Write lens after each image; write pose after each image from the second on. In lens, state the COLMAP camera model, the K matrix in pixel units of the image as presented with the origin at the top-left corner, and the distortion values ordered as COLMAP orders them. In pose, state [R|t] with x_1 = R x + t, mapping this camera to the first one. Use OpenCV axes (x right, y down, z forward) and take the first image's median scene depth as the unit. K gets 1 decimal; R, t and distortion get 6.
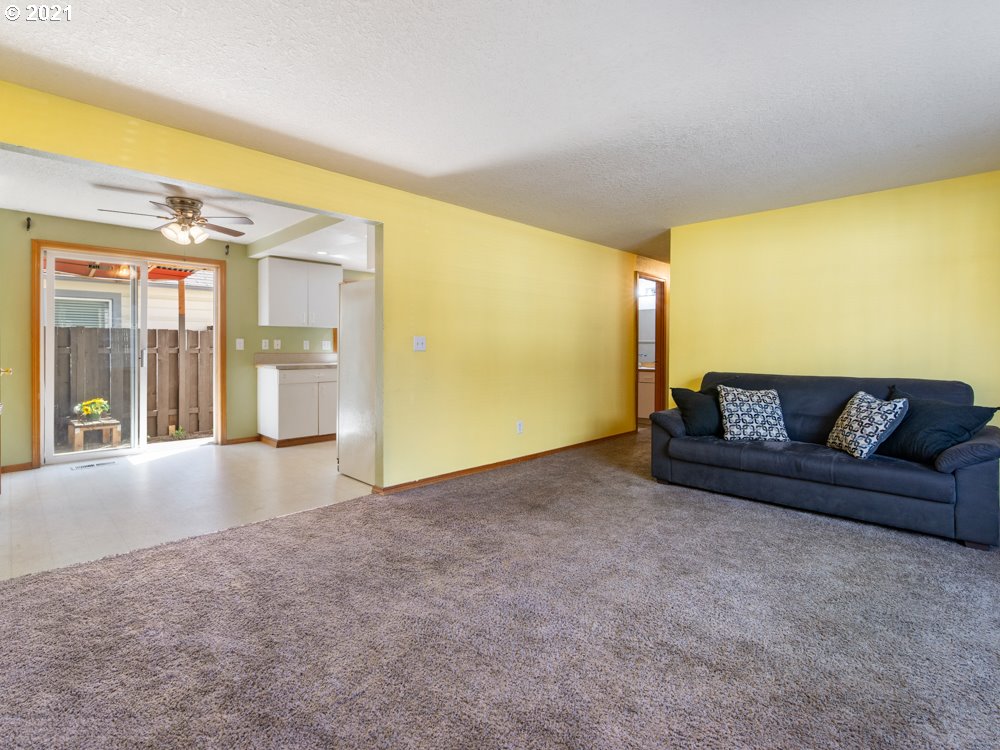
lens RADIAL K [[489.8, 0, 494.0], [0, 489.8, 350.0], [0, 0, 1]] dist [-0.000869, -0.000214]
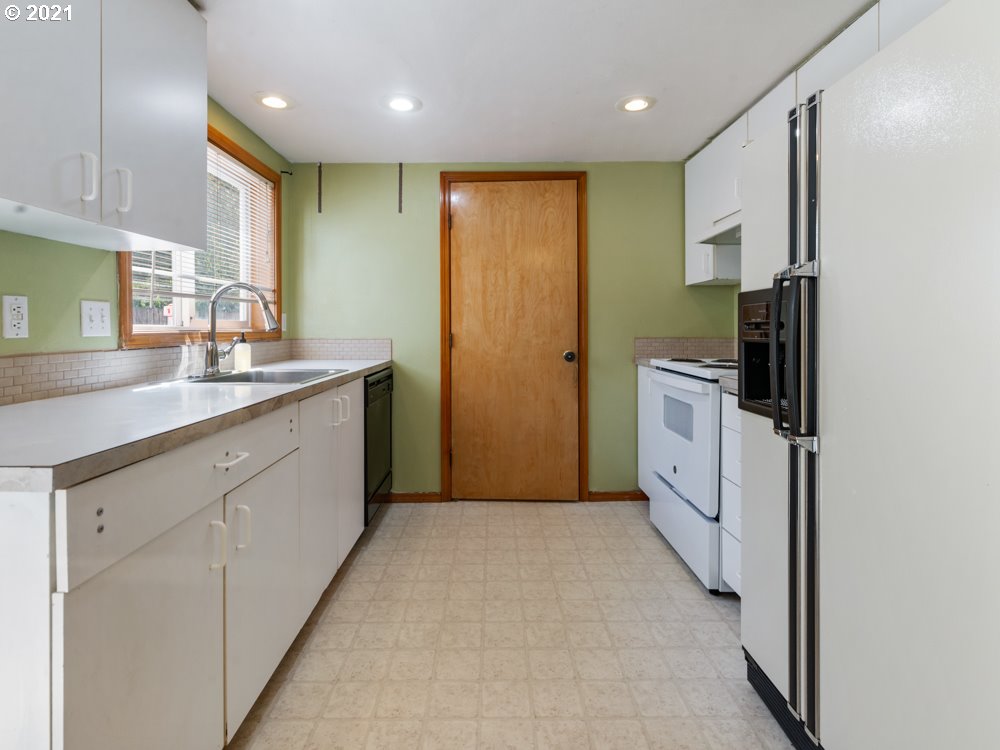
lens RADIAL K [[499.8, 0, 498.5], [0, 499.8, 324.5], [0, 0, 1]] dist [0.001869, -0.000412]
pose [[0.701653, -0.002448, 0.712515, -0.411819], [0.010182, 0.999926, -0.006591, -0.003572], [-0.712446, 0.011880, 0.701626, 0.737805]]
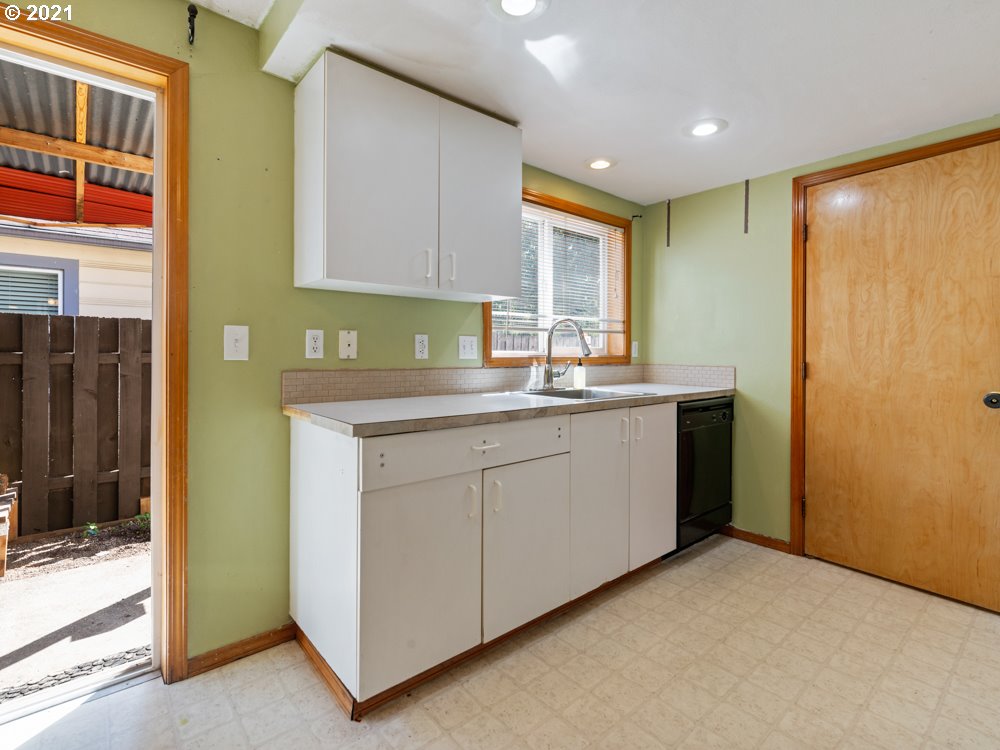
lens RADIAL K [[489.8, 0, 494.0], [0, 489.8, 350.0], [0, 0, 1]] dist [-0.000869, -0.000214]
pose [[0.996253, 0.001277, -0.086478, -0.313891], [-0.002197, 0.999942, -0.010548, -0.004080], [0.086460, 0.010698, 0.996198, 0.673836]]
